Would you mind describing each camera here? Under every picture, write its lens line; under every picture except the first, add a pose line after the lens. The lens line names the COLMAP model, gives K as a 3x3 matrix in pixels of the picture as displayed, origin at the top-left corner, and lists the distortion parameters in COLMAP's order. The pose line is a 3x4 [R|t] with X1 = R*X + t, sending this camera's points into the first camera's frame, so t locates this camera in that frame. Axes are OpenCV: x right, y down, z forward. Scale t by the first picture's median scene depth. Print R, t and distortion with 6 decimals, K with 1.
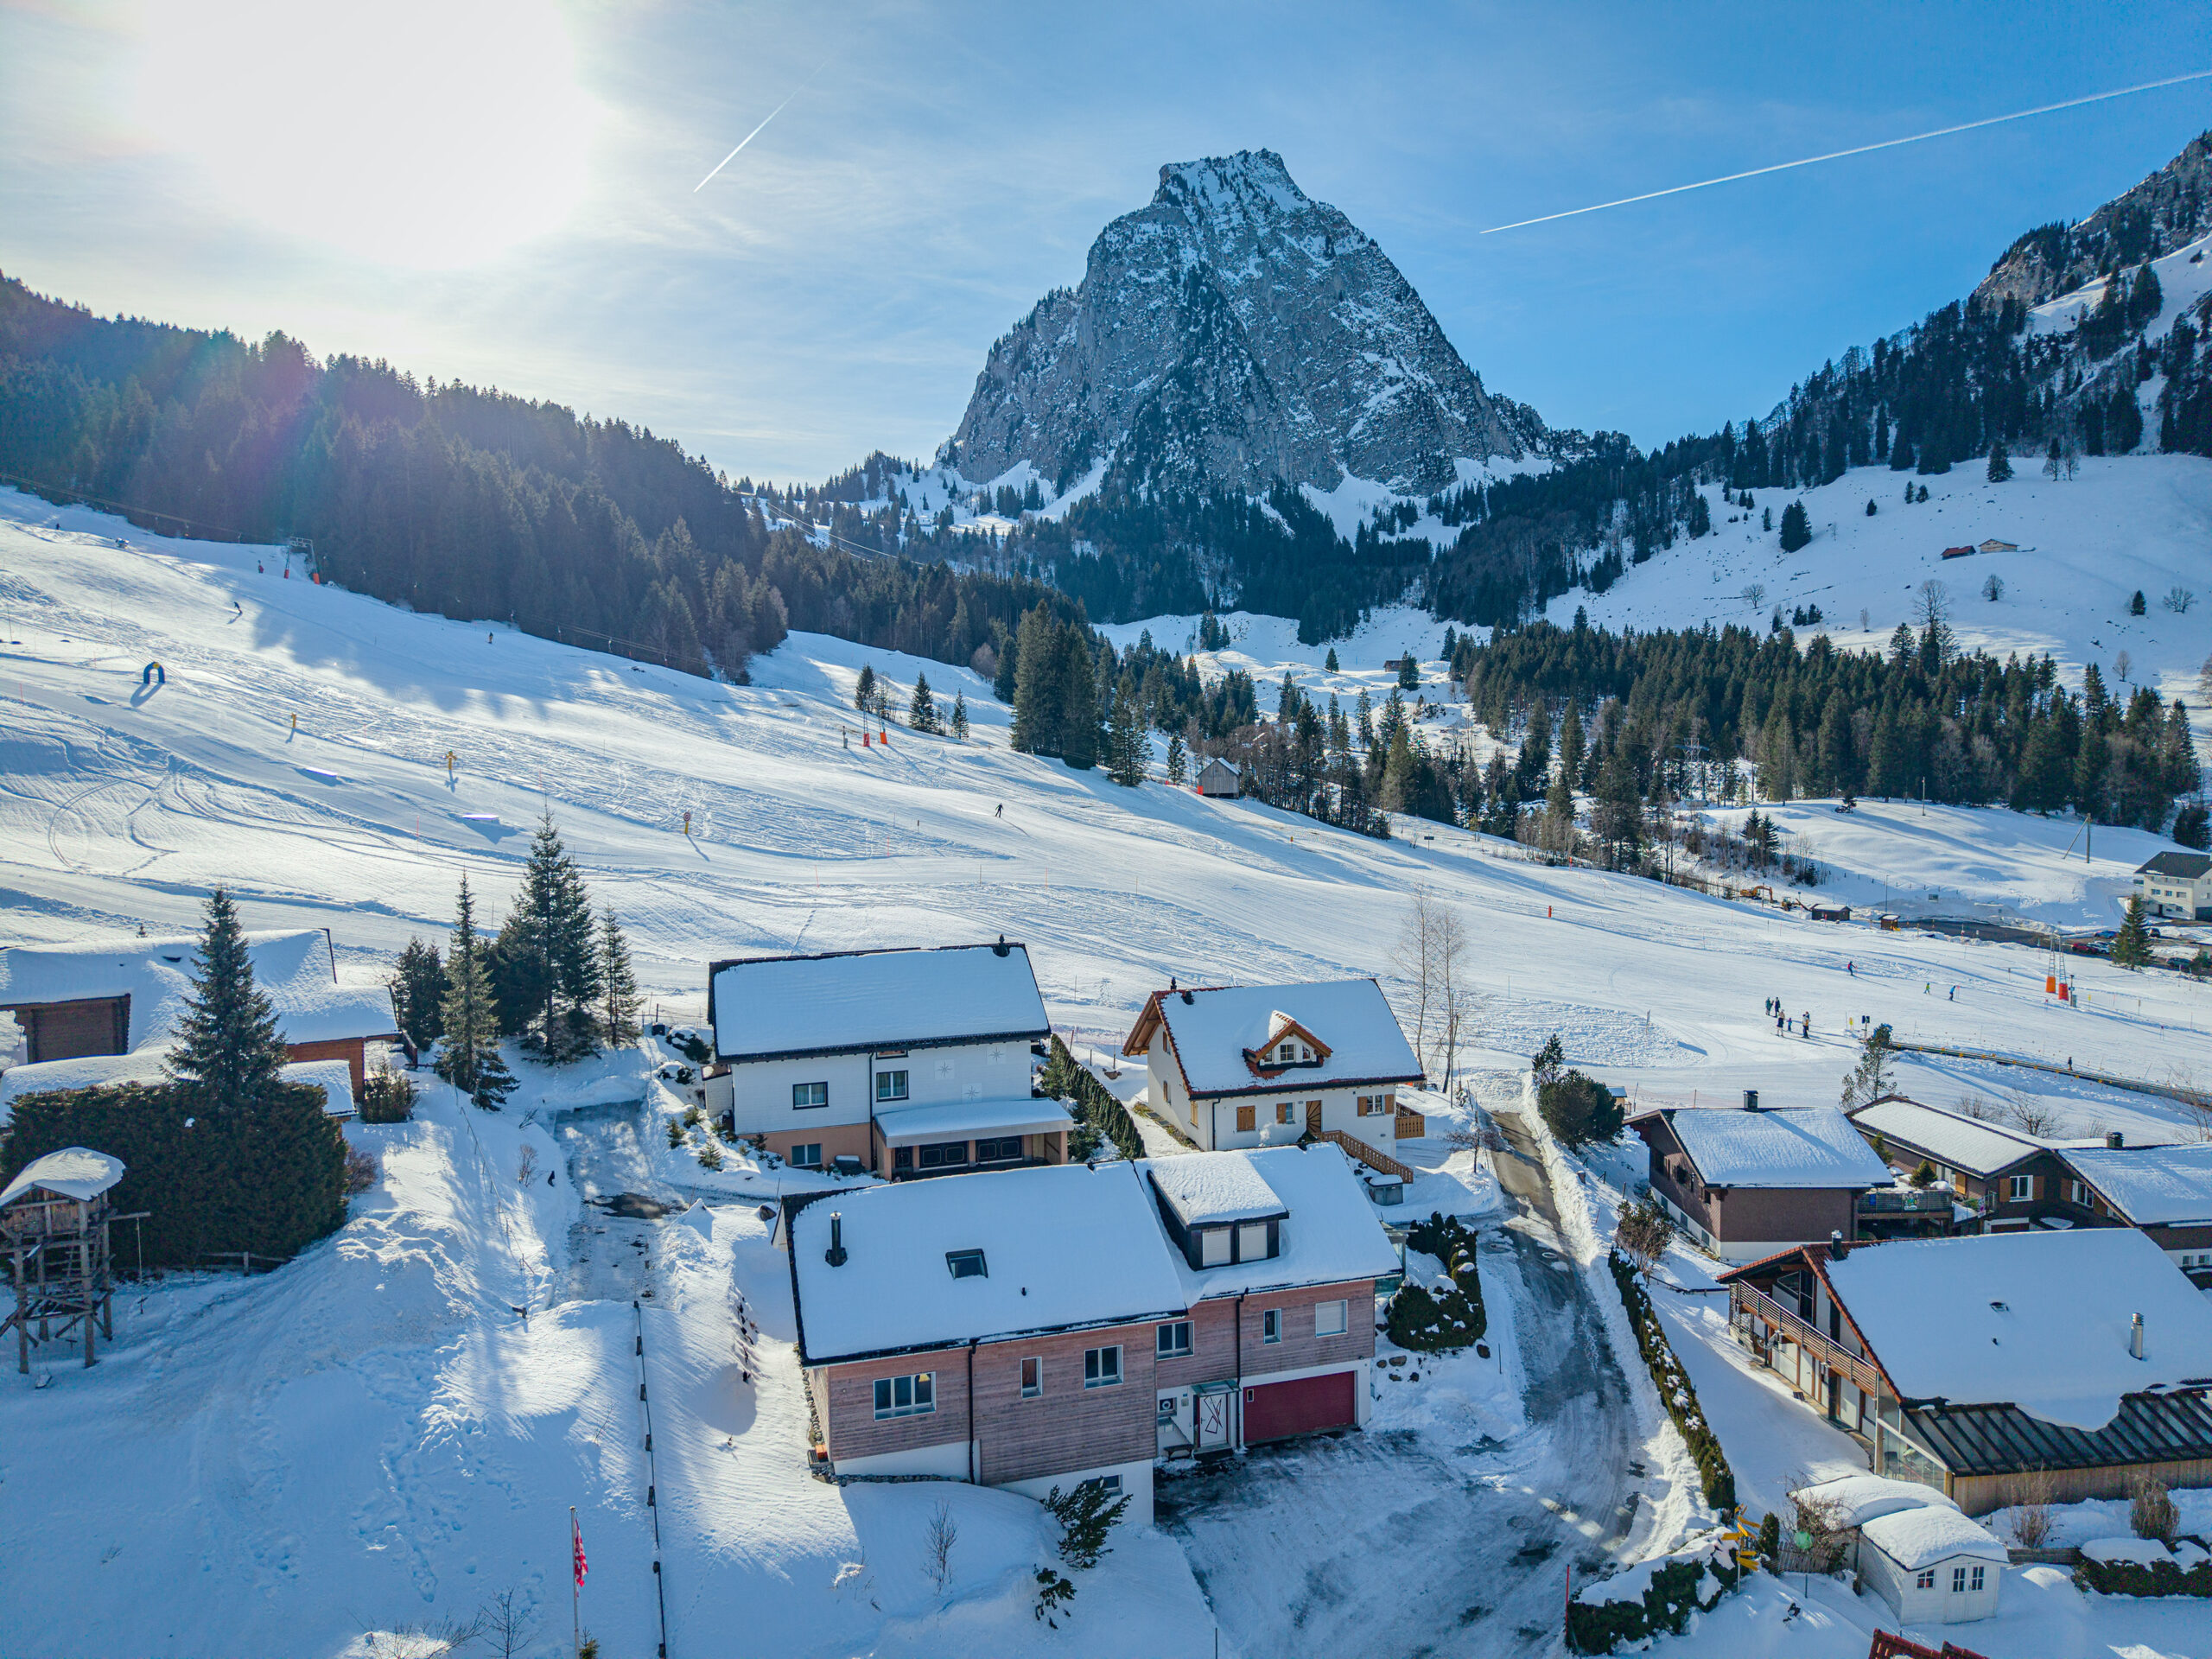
lens RADIAL K [[1514.6, 0, 1106.0], [0, 1514.6, 829.5], [0, 0, 1]] dist [0.036786, -0.047959]
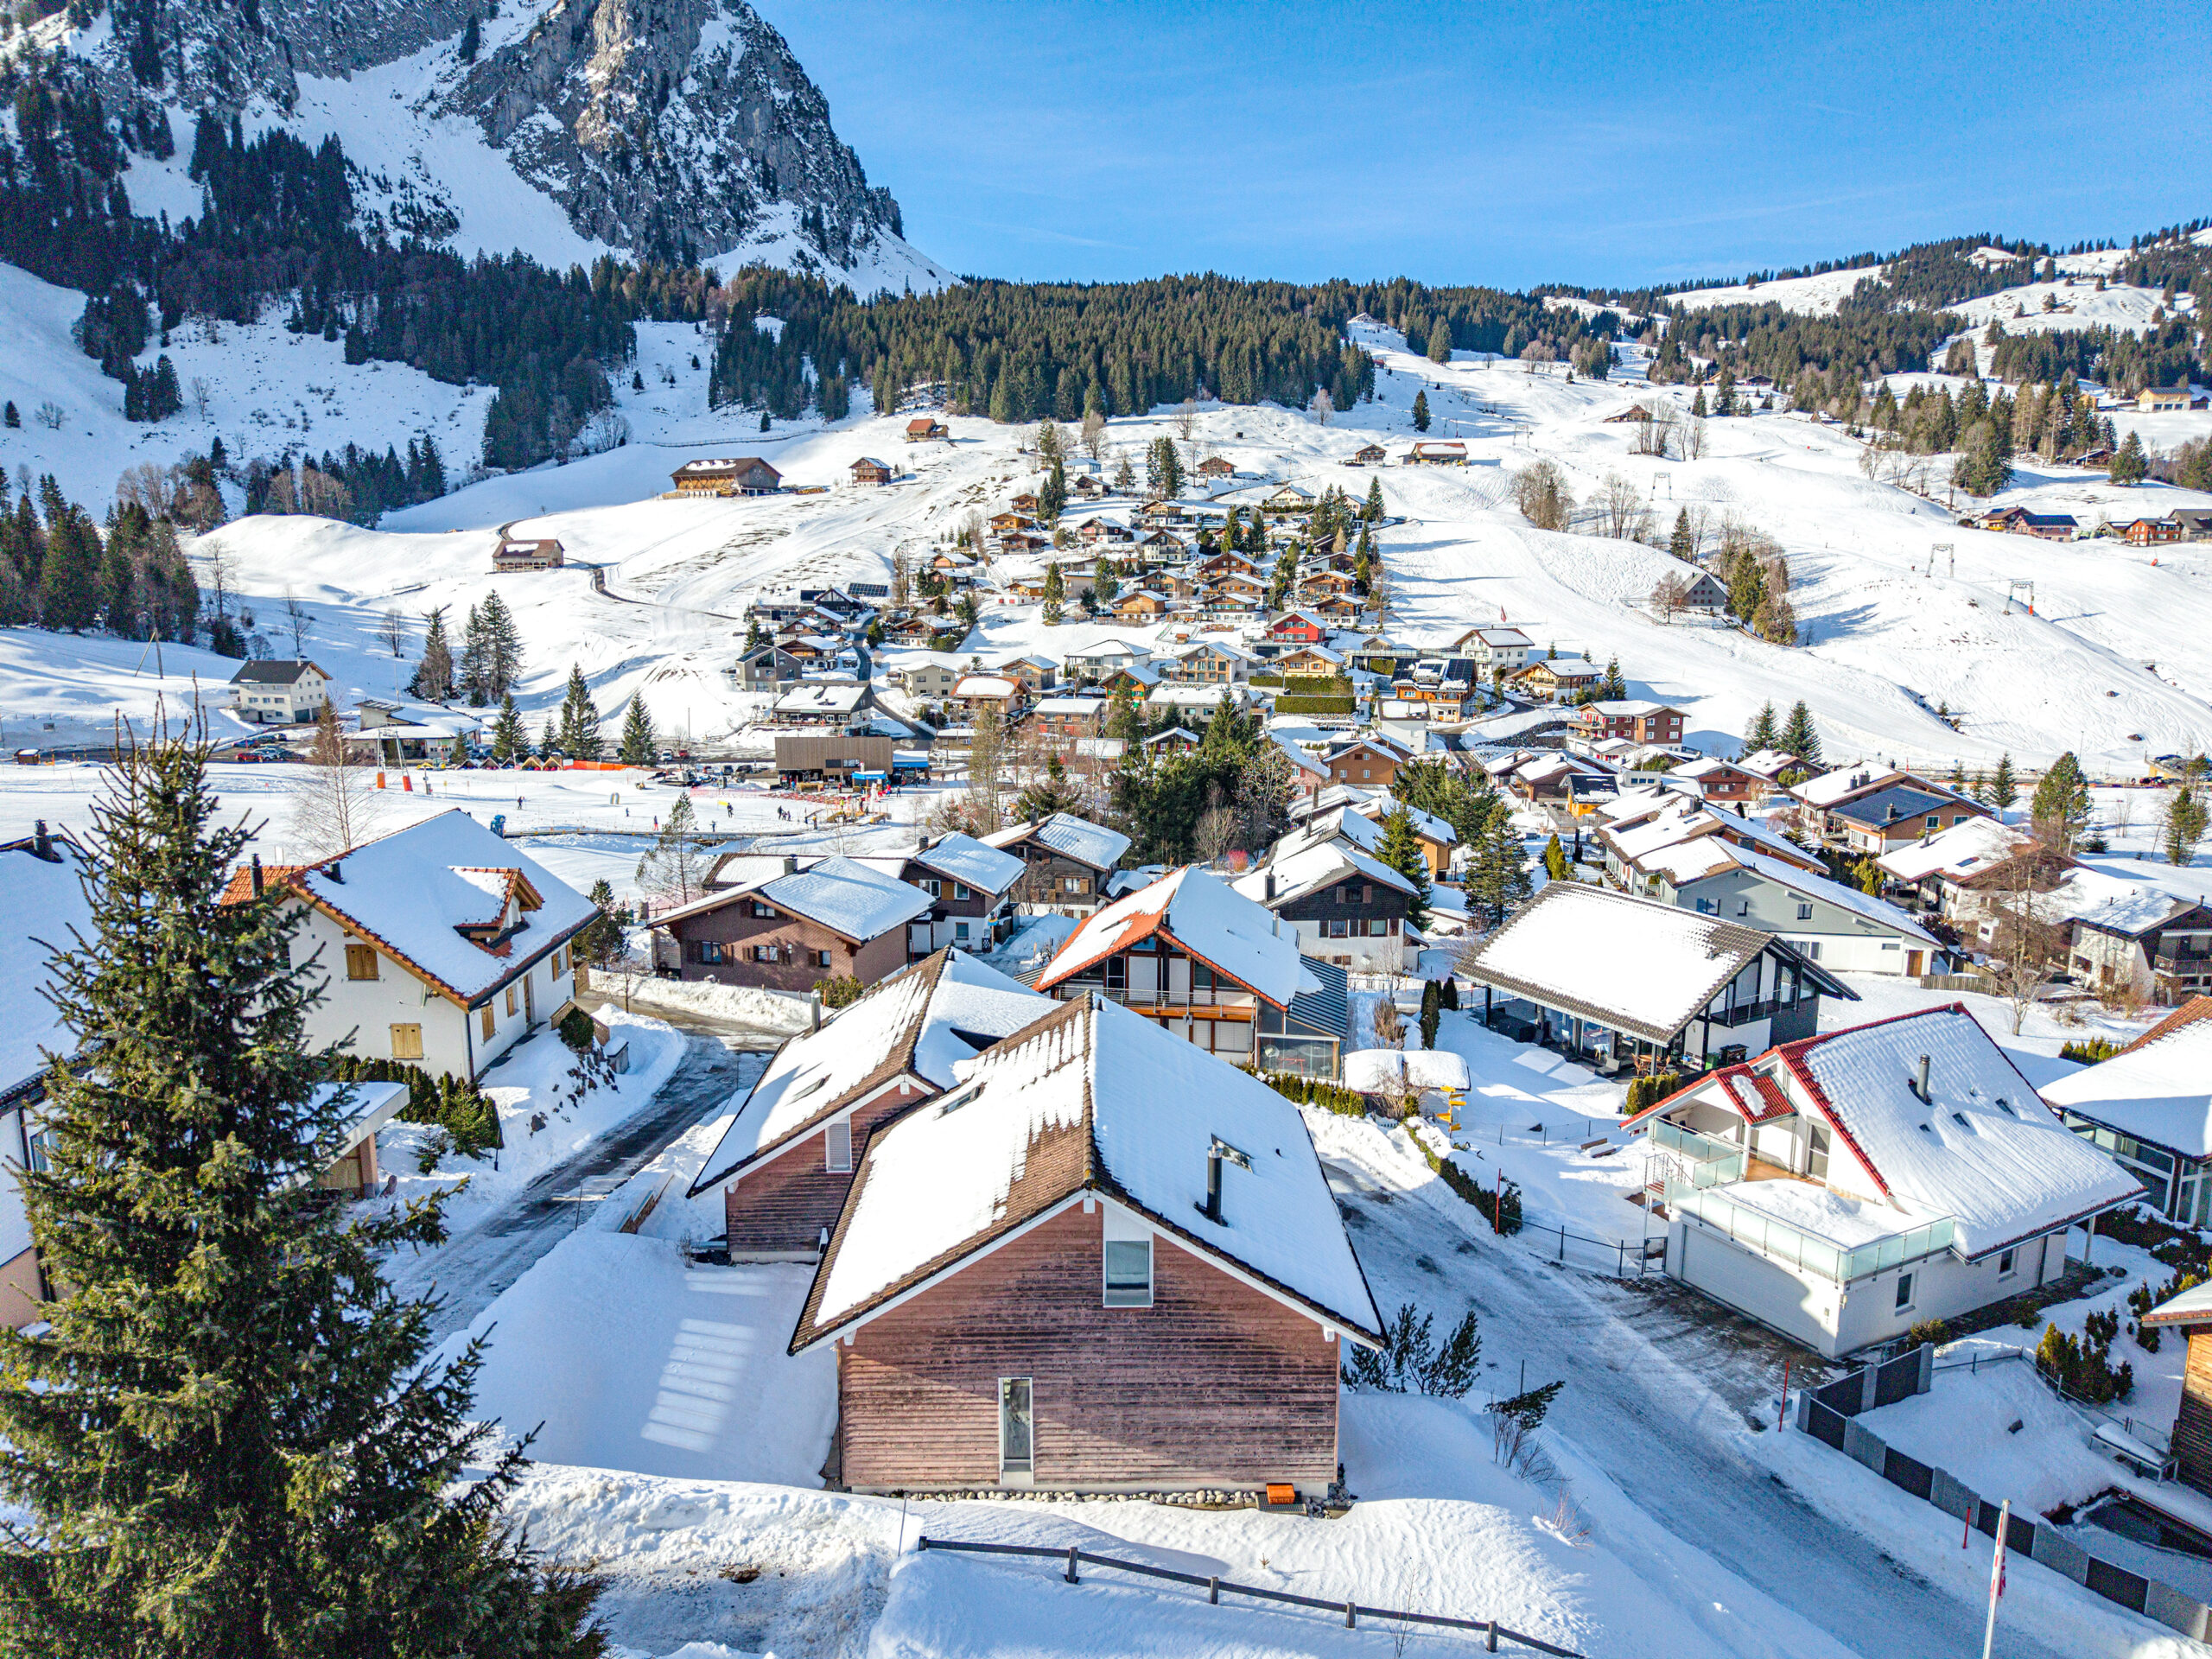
lens RADIAL K [[1502.7, 0, 1106.0], [0, 1502.7, 829.5], [0, 0, 1]] dist [0.019346, -0.013327]
pose [[0.266656, -0.162888, 0.949927, -0.061875], [0.059190, 0.986522, 0.152548, 0.002352], [-0.961973, 0.015549, 0.272703, 0.071999]]
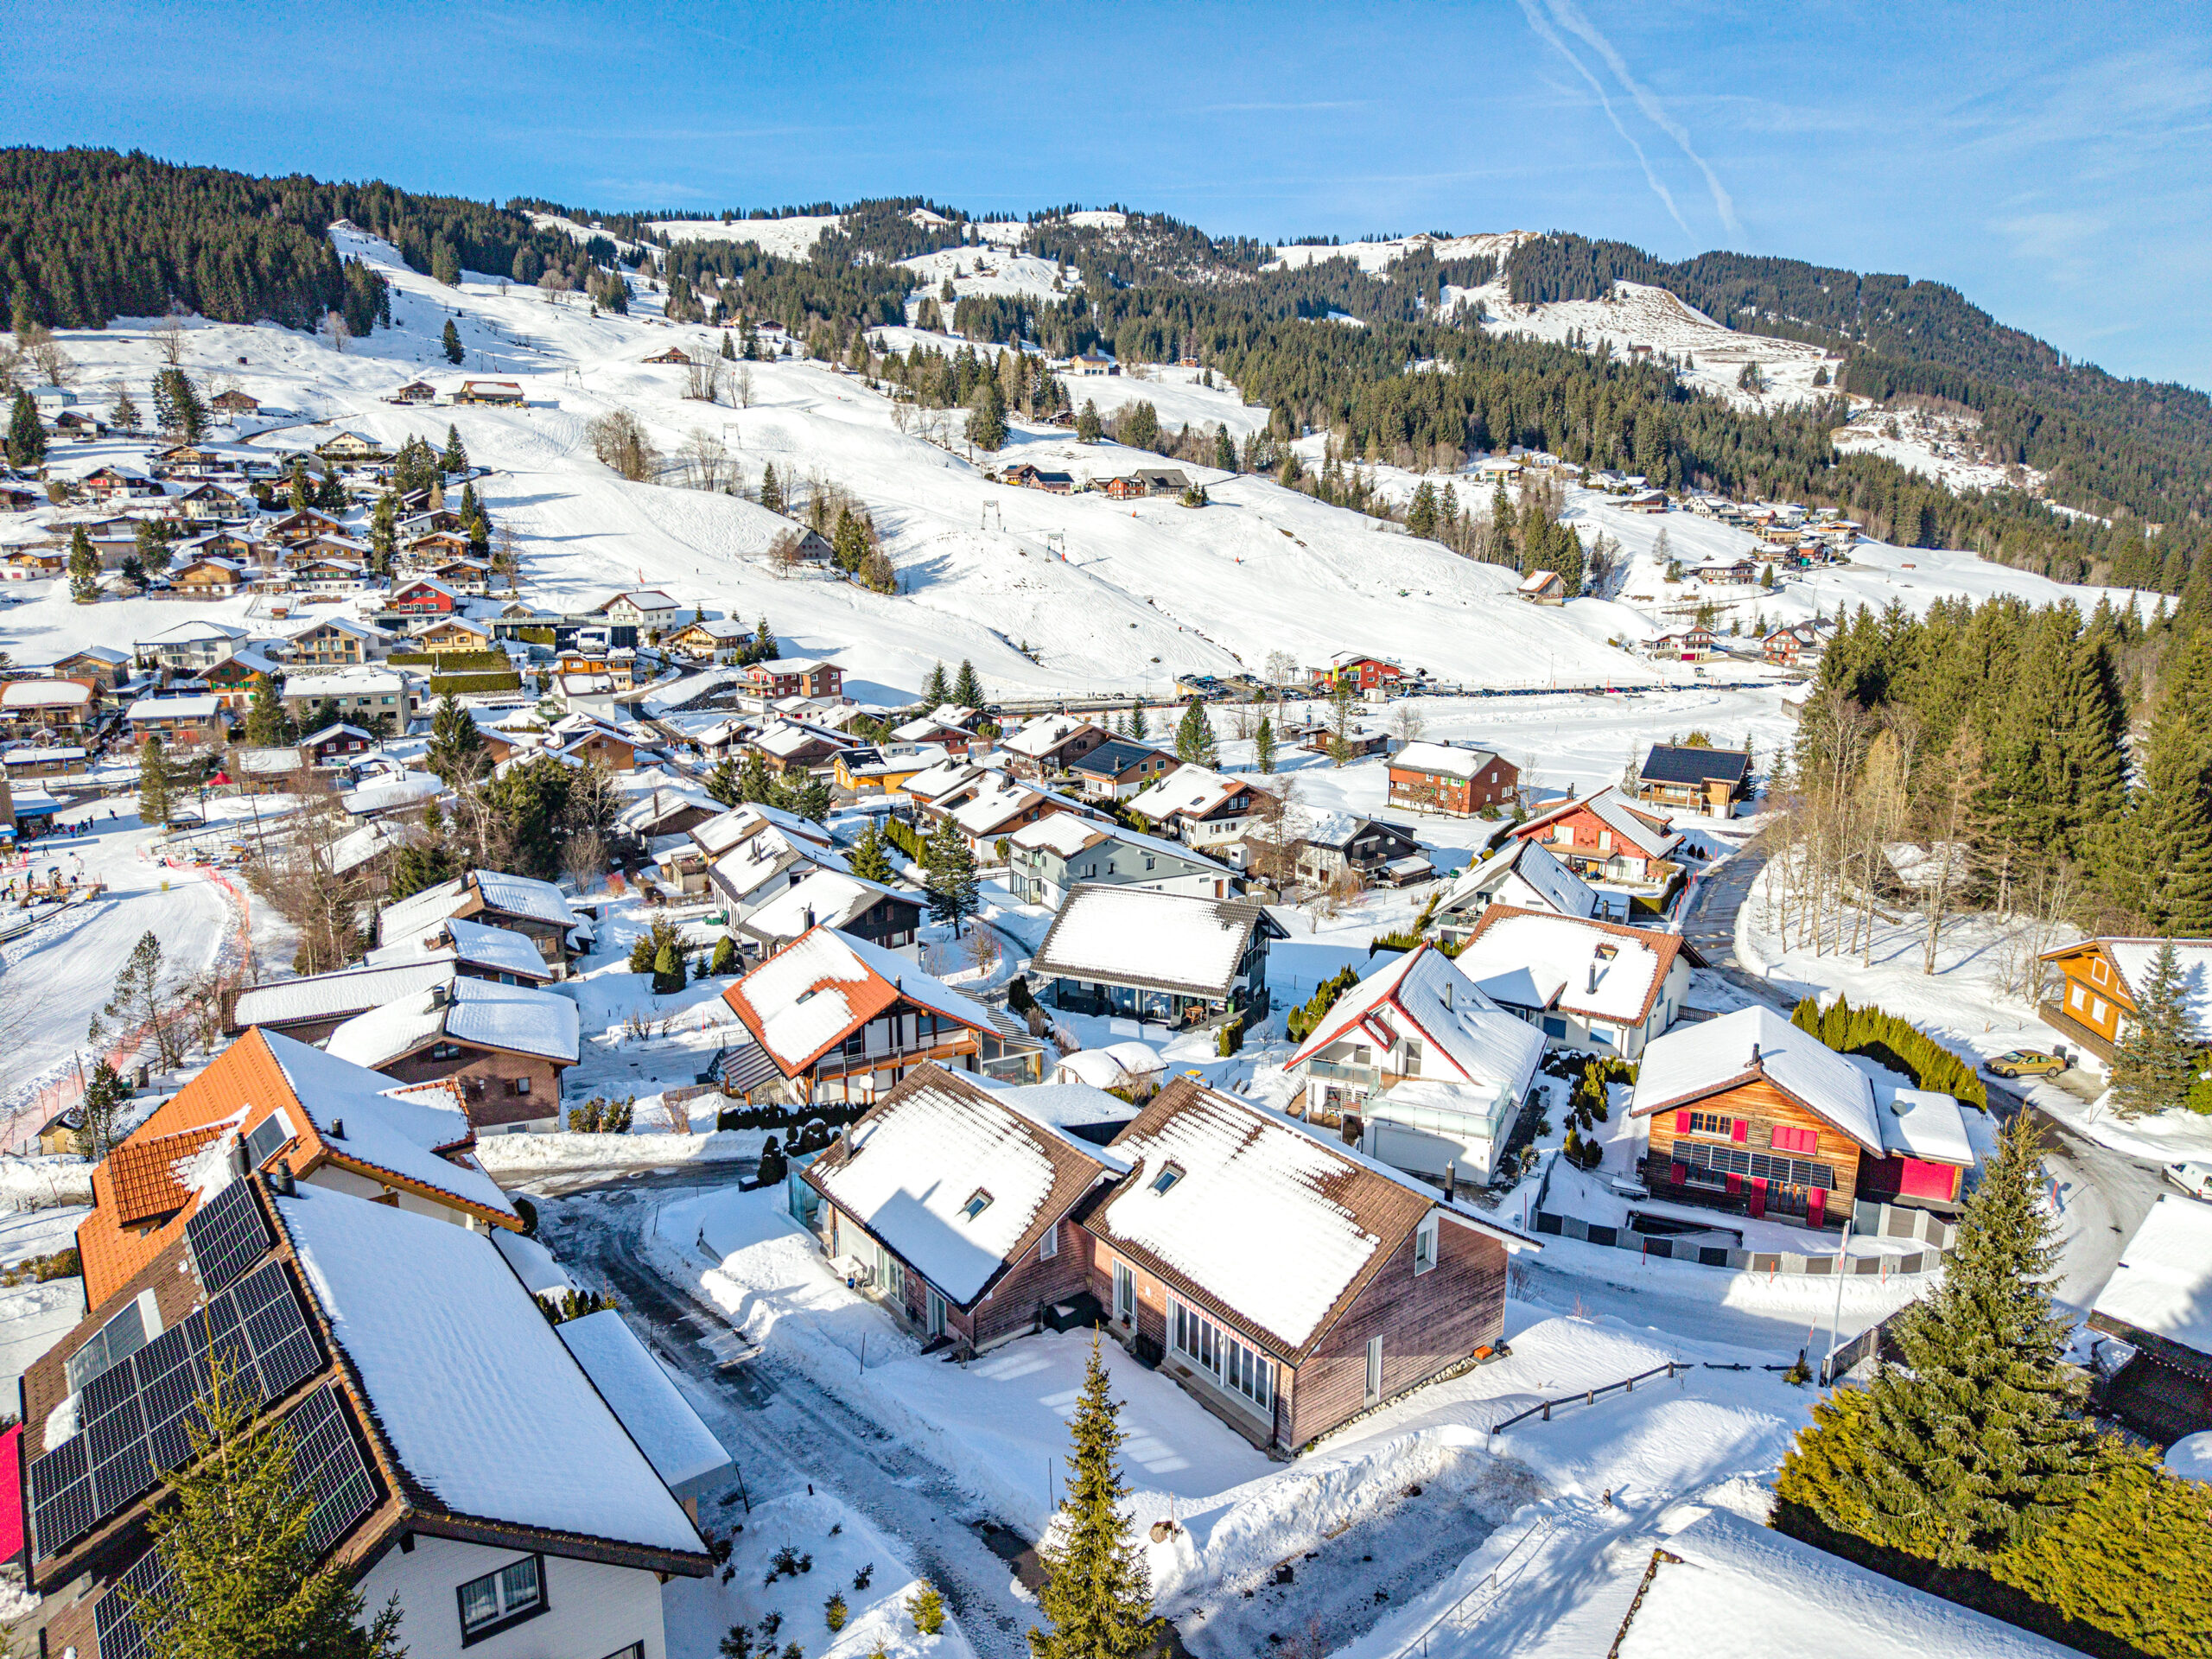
lens RADIAL K [[1500.7, 0, 1107.9], [0, 1500.7, 871.5], [0, 0, 1]] dist [-0.006084, -0.008589]
pose [[-0.357444, -0.228806, 0.905473, -0.077352], [0.059972, 0.961901, 0.266739, -0.016539], [-0.932007, 0.149648, -0.330104, 0.123888]]
